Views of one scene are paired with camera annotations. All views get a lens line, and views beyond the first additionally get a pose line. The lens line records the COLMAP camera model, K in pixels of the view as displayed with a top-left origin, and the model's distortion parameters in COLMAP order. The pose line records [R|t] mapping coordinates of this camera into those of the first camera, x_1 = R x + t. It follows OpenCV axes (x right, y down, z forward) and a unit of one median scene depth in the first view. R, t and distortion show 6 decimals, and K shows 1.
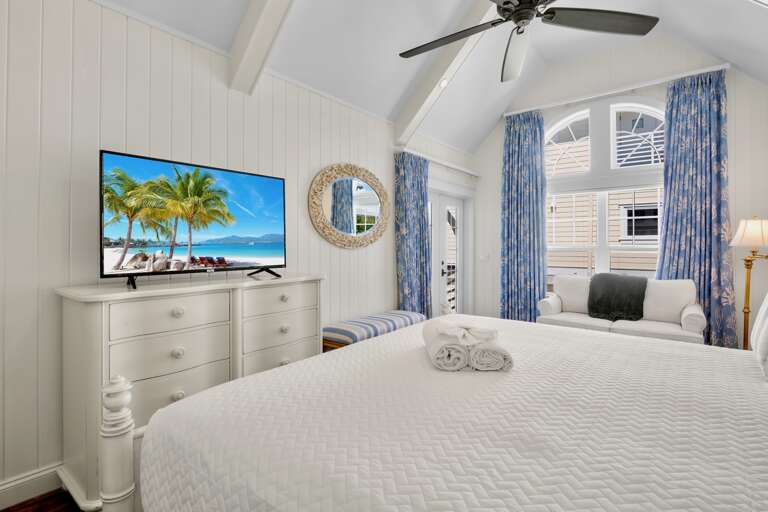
lens RADIAL K [[380.4, 0, 384.2], [0, 380.4, 237.2], [0, 0, 1]] dist [-0.004747, -0.000879]
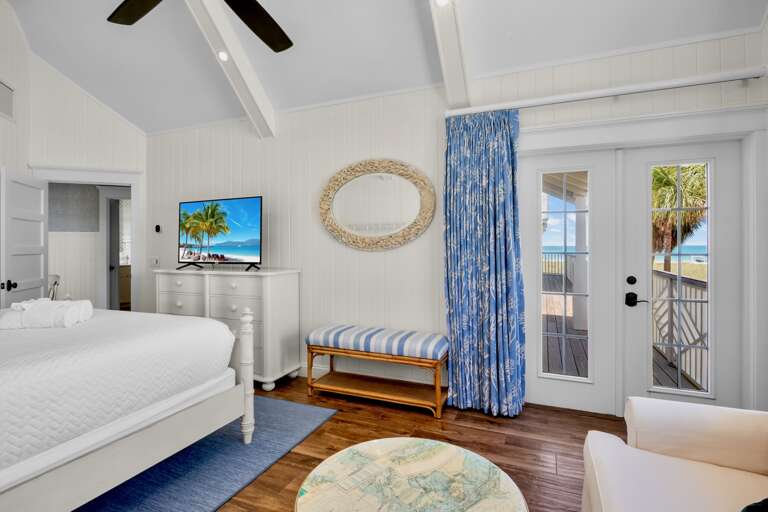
lens RADIAL K [[380.4, 0, 384.2], [0, 380.4, 237.2], [0, 0, 1]] dist [-0.004747, -0.000879]
pose [[0.258936, -0.008205, -0.965860, 1.355285], [0.026741, 0.999642, -0.001323, 0.000042], [0.965524, -0.025486, 0.259063, 1.306885]]
